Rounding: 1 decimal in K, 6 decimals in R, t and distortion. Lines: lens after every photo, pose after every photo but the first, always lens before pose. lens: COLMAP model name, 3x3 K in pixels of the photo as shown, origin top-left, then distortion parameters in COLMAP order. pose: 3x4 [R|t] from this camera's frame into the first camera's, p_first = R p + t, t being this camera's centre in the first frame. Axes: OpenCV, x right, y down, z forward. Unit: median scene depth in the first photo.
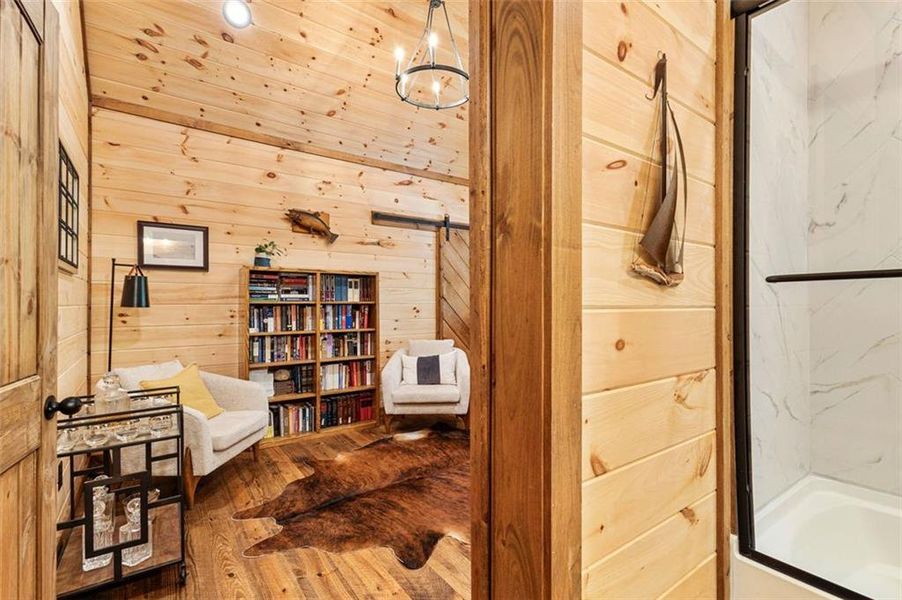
lens RADIAL K [[414.6, 0, 466.0], [0, 414.6, 301.9], [0, 0, 1]] dist [0.000804, -0.002835]
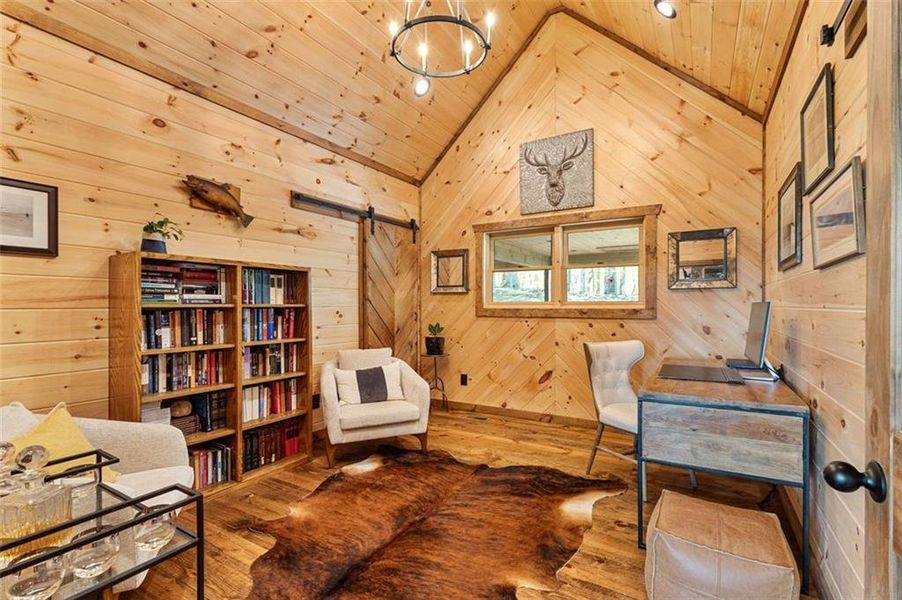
lens RADIAL K [[414.6, 0, 454.2], [0, 414.6, 304.8], [0, 0, 1]] dist [0.000804, -0.002835]
pose [[0.920906, -0.000006, 0.389785, -0.282860], [-0.000994, 0.999997, 0.002364, -0.002264], [-0.389783, -0.002565, 0.920903, 0.164798]]
